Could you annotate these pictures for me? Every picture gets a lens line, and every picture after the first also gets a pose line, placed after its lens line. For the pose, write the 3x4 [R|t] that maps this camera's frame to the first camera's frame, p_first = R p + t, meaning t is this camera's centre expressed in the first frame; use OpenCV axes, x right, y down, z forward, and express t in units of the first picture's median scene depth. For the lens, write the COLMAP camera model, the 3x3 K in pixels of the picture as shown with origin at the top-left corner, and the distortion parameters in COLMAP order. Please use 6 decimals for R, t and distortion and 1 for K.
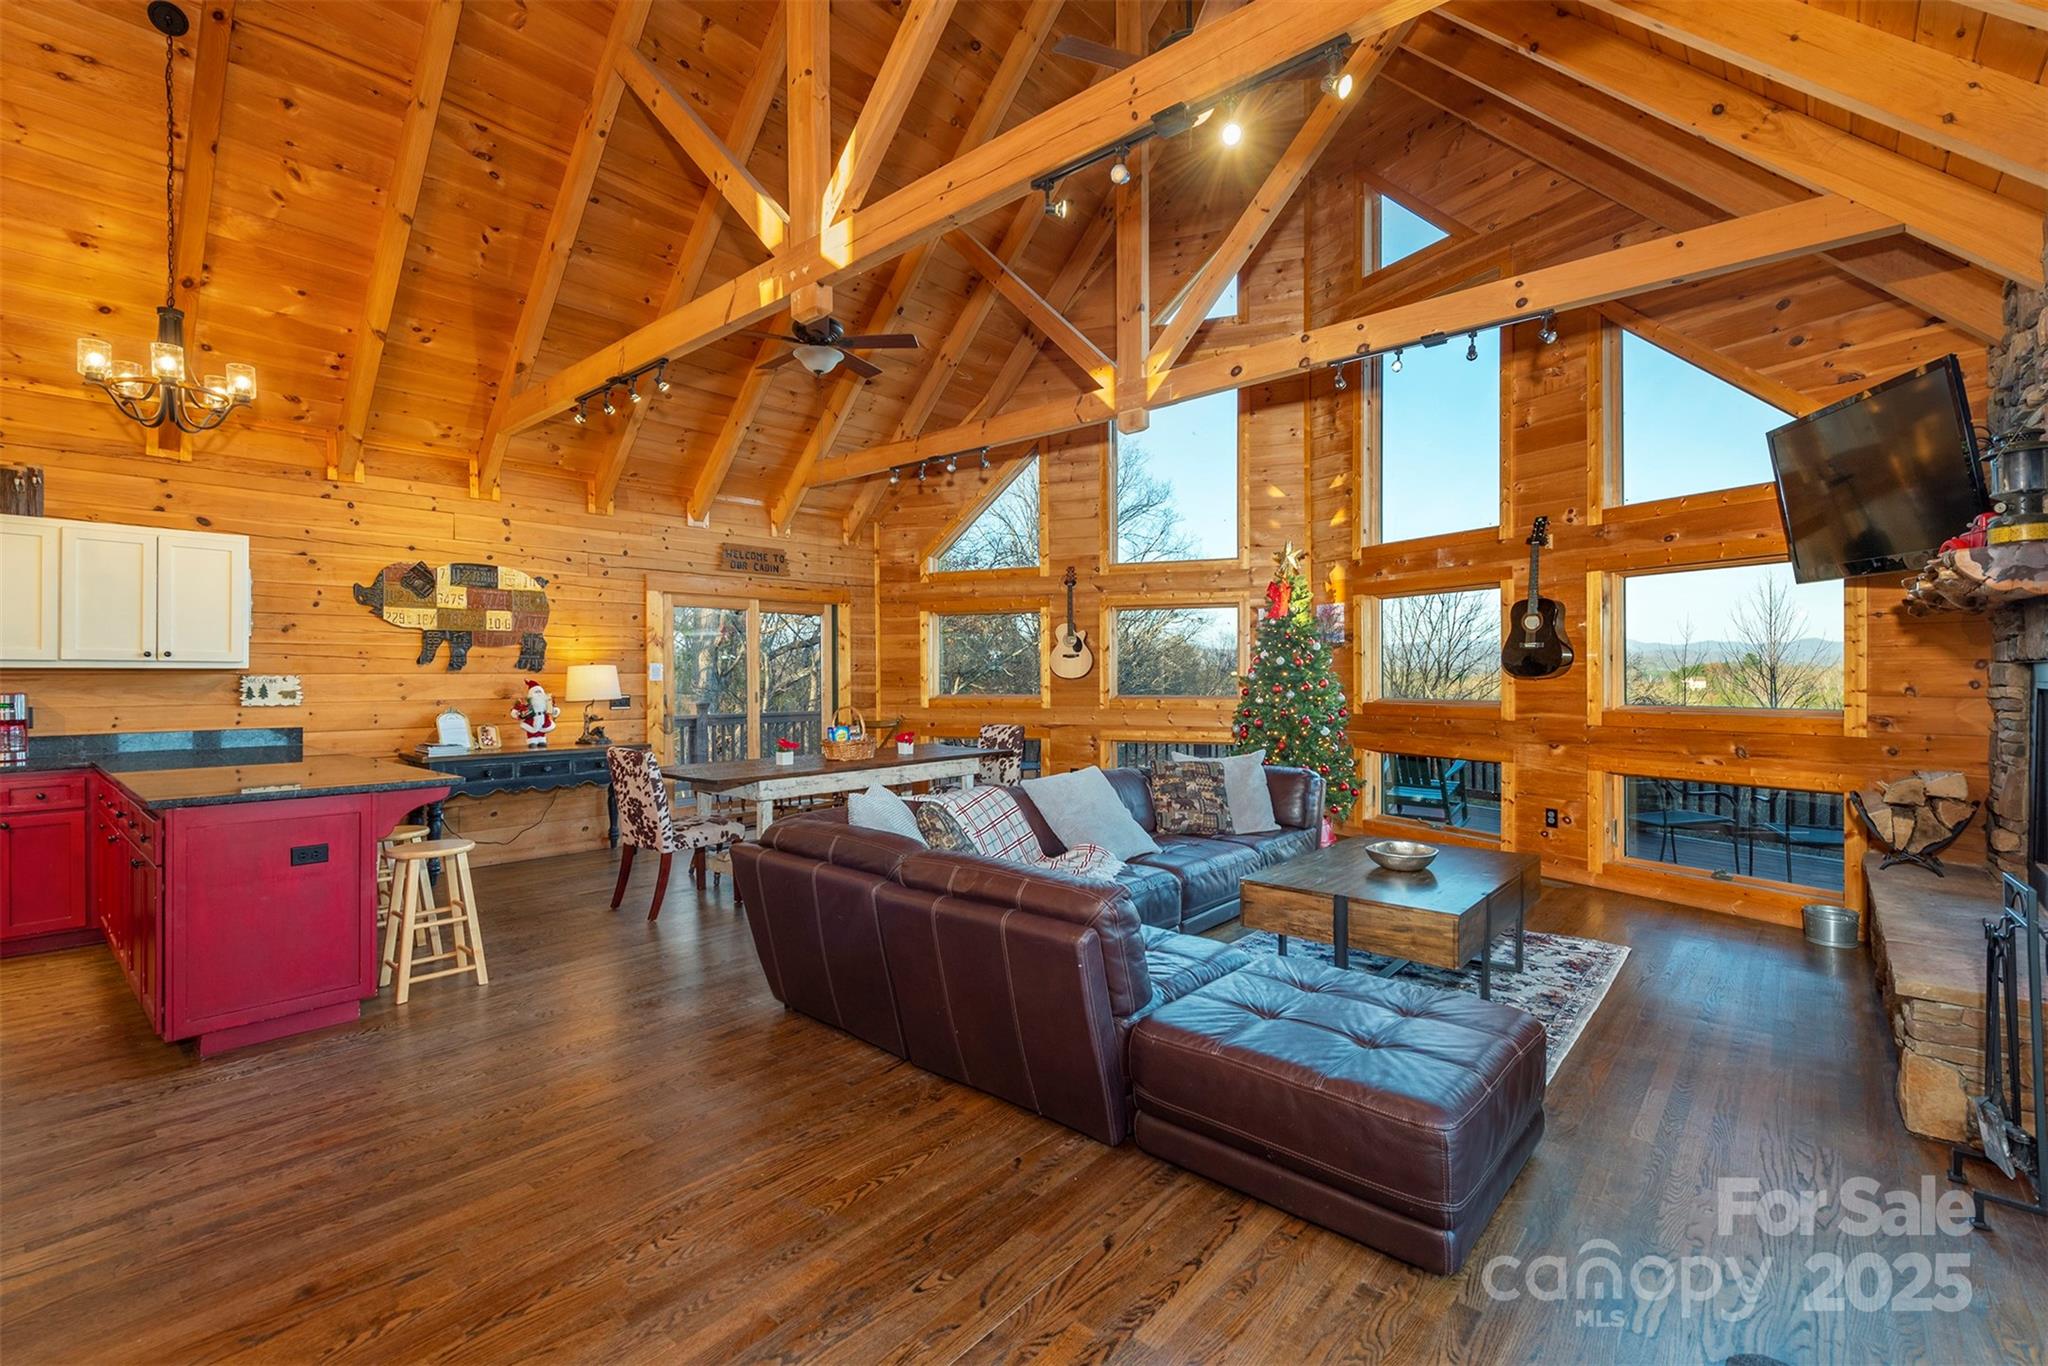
lens RADIAL K [[917.0, 0, 1043.7], [0, 917.0, 675.8], [0, 0, 1]] dist [0.003728, -0.001754]
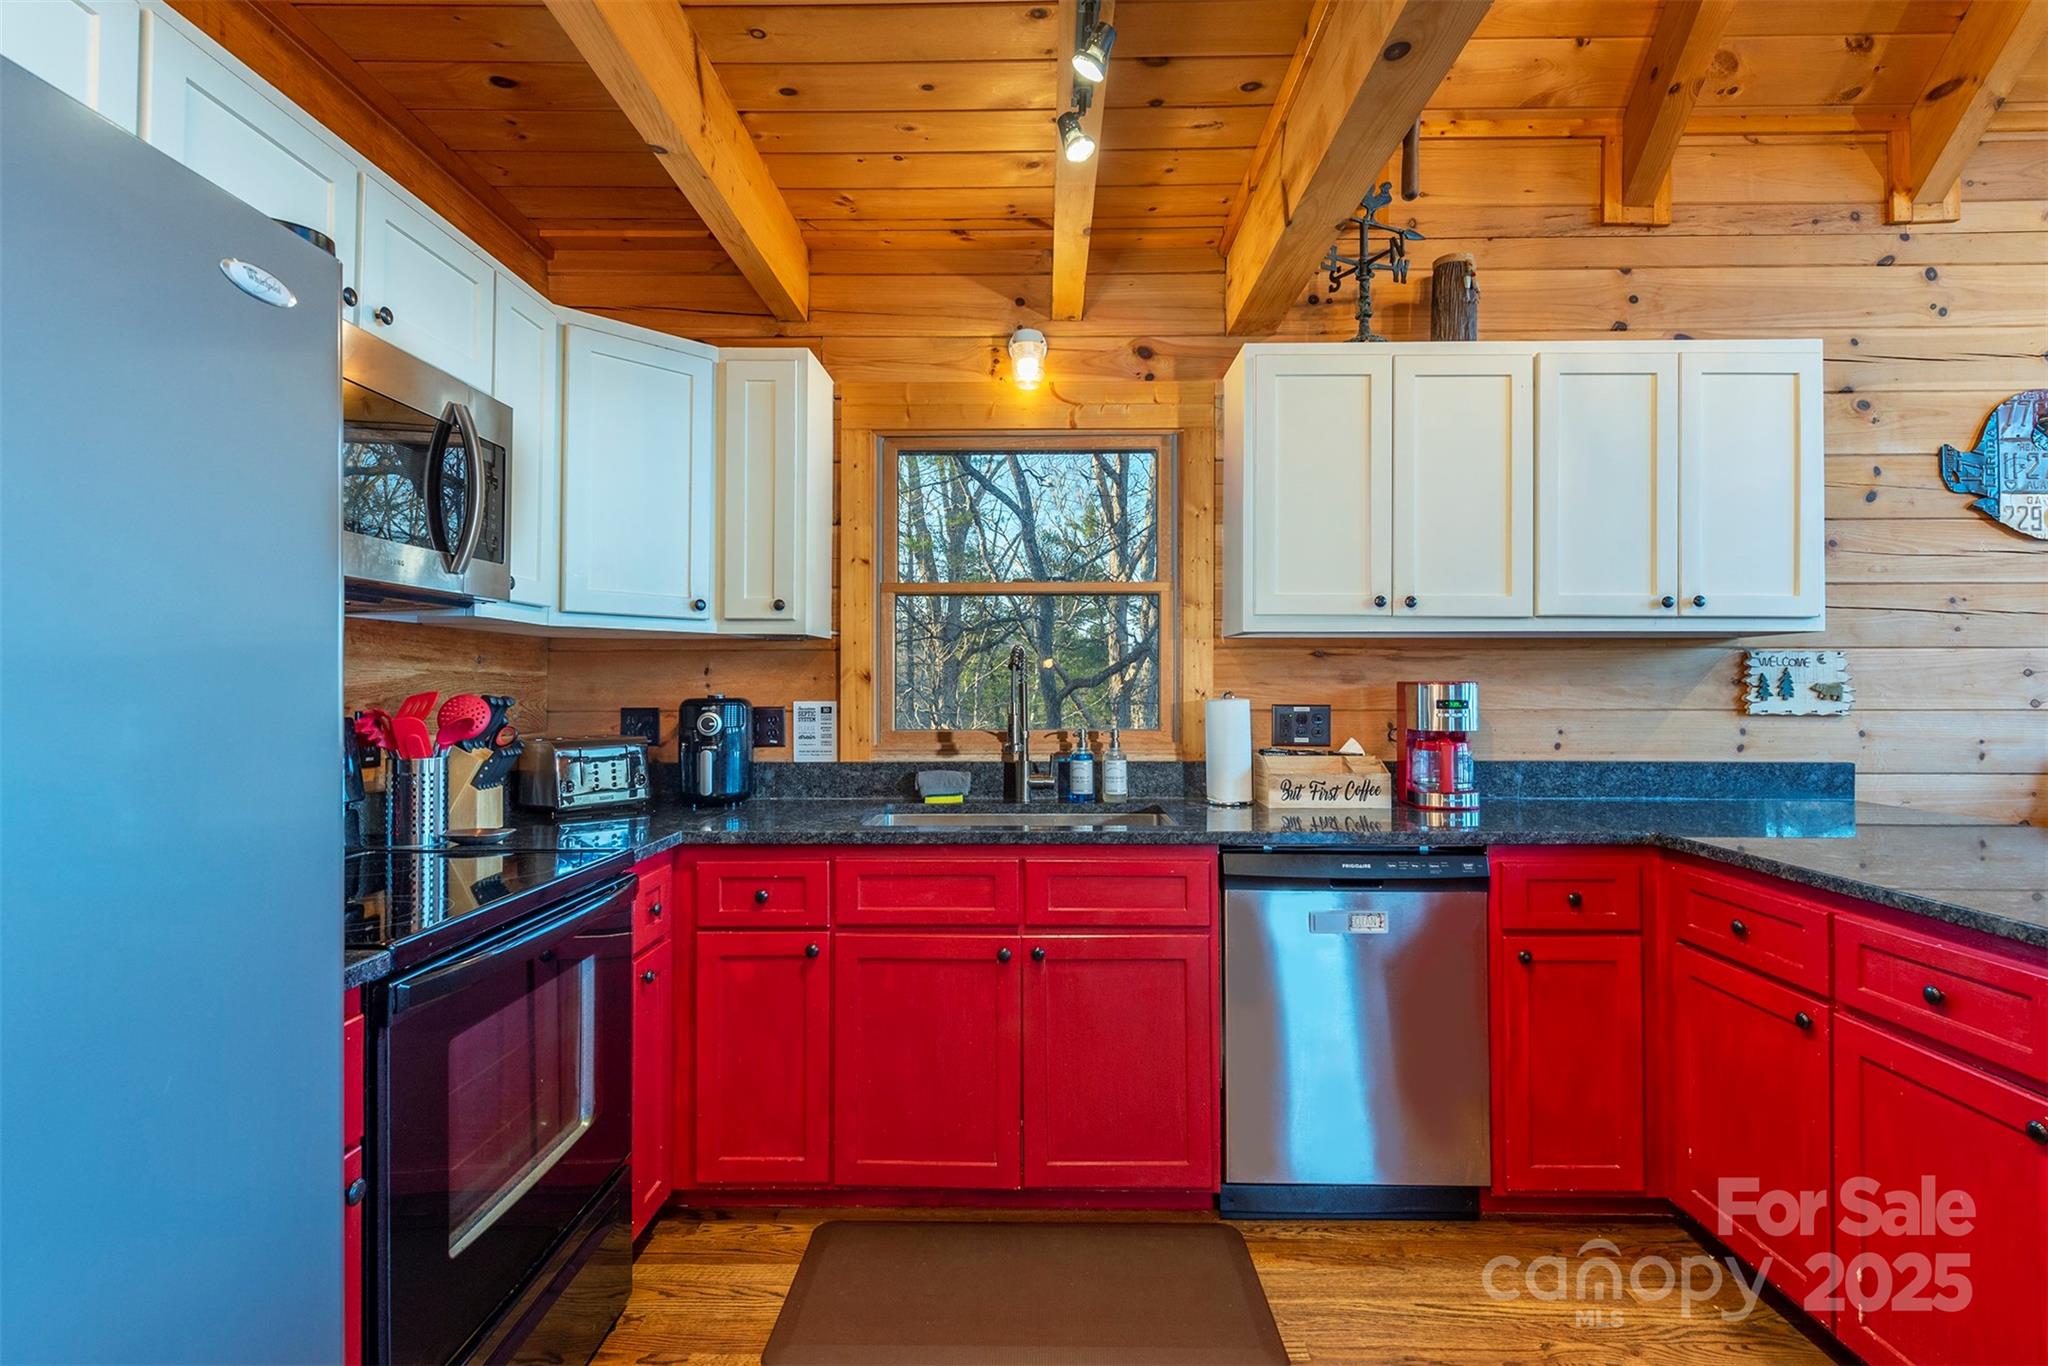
lens RADIAL K [[995.1, 0, 1027.2], [0, 995.1, 672.7], [0, 0, 1]] dist [0.005246, -0.003288]
pose [[0.633292, -0.005664, -0.773892, -0.697221], [-0.003208, 0.999945, -0.009944, 0.017428], [0.773907, 0.008780, 0.633239, 0.368763]]
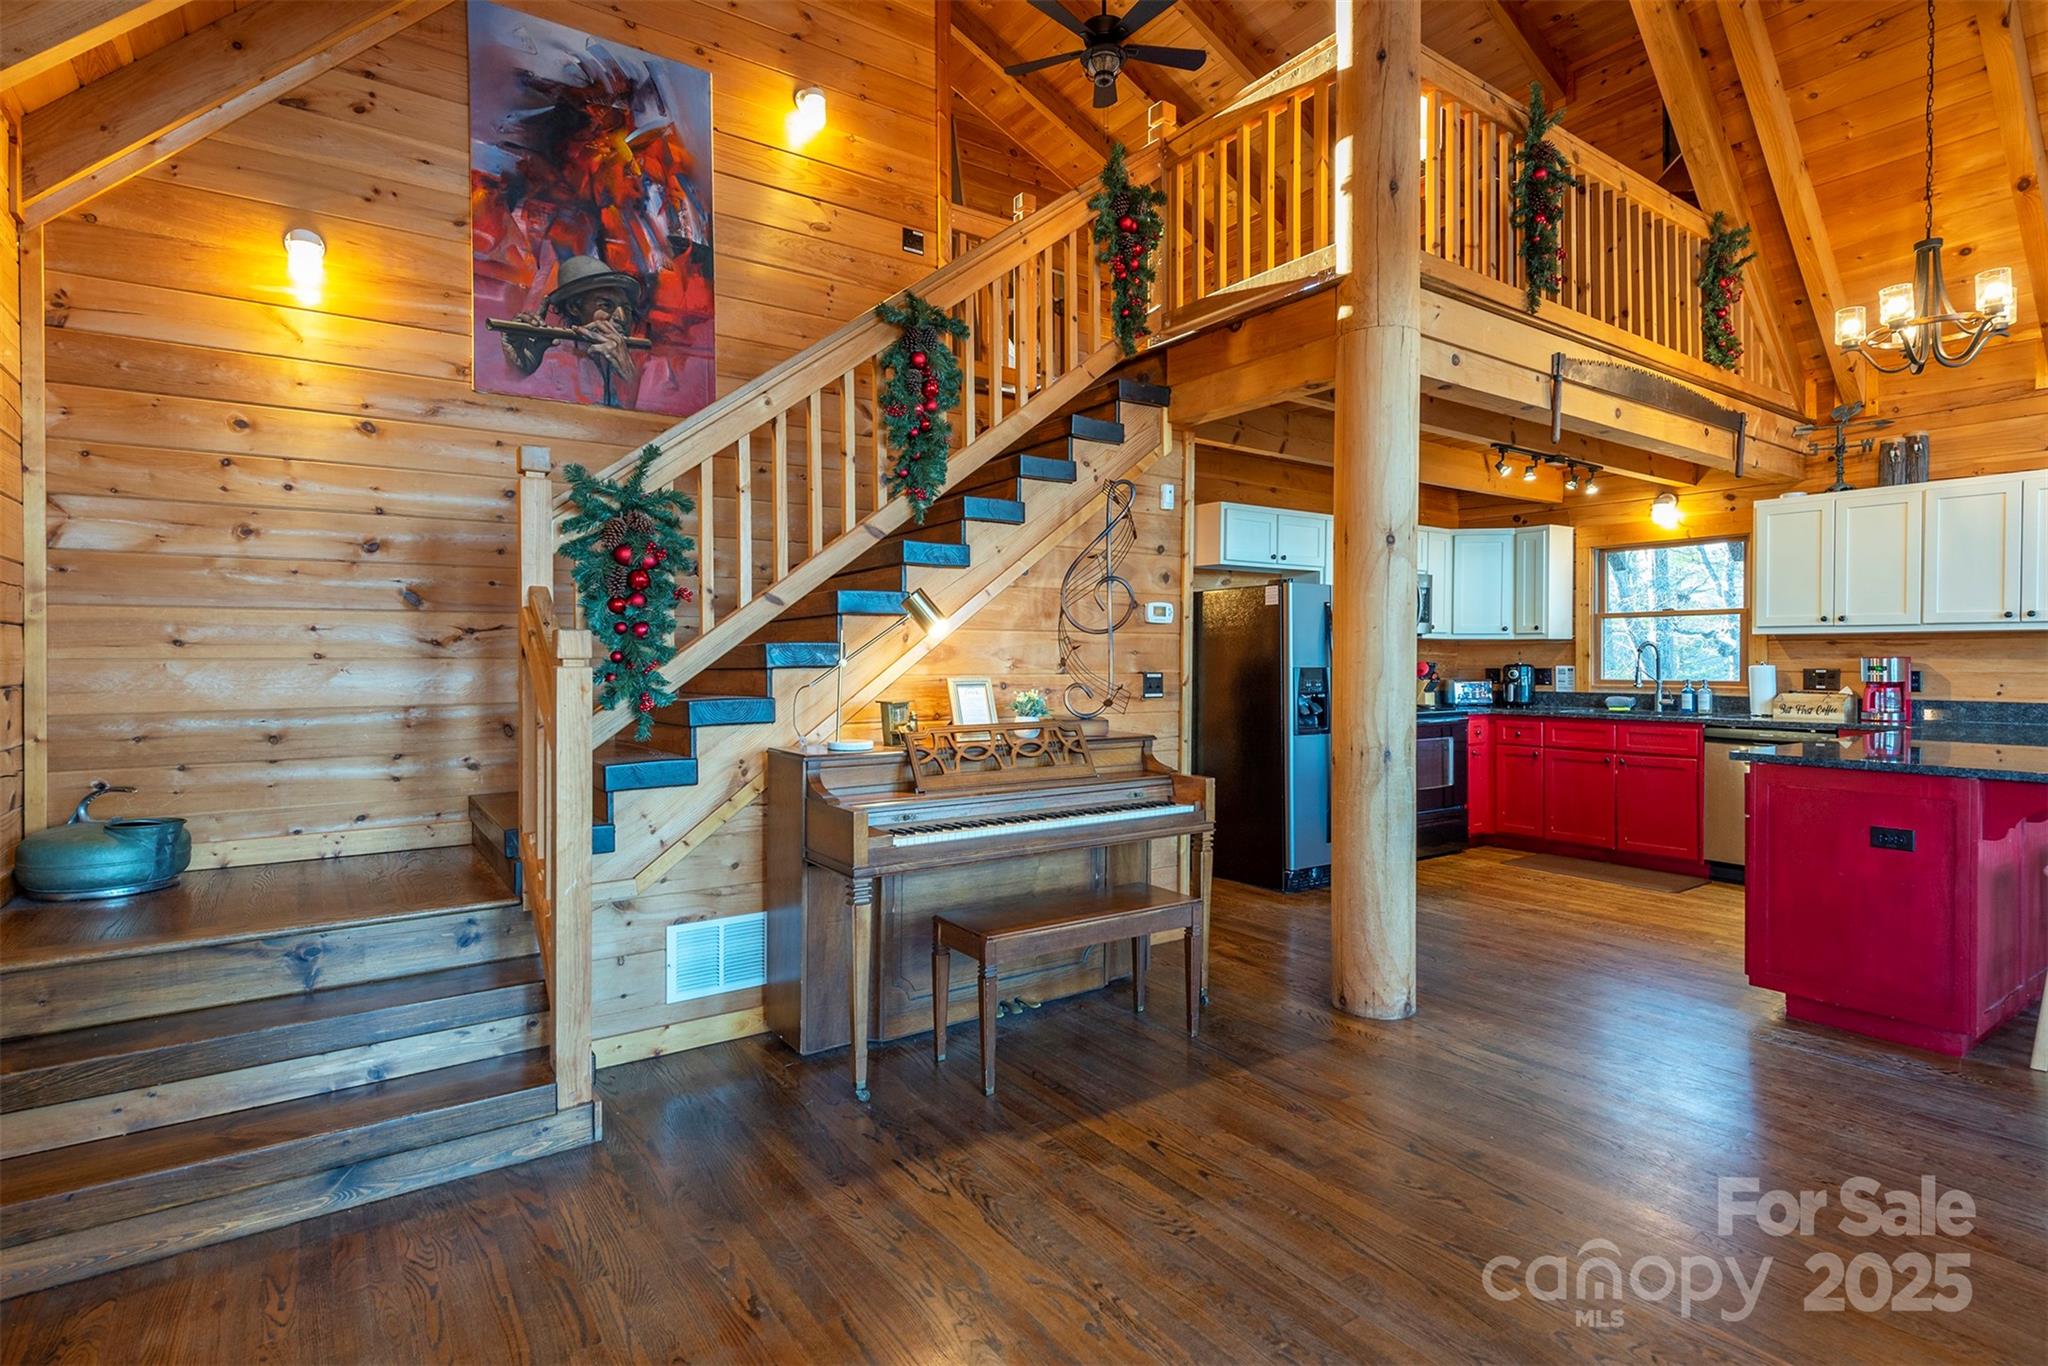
lens RADIAL K [[995.1, 0, 1013.7], [0, 995.1, 668.5], [0, 0, 1]] dist [0.005246, -0.003288]
pose [[-0.263075, 0.014300, -0.964669, 0.198296], [0.002175, 0.999896, 0.014229, 0.011763], [0.964773, 0.001645, -0.263079, 0.281337]]
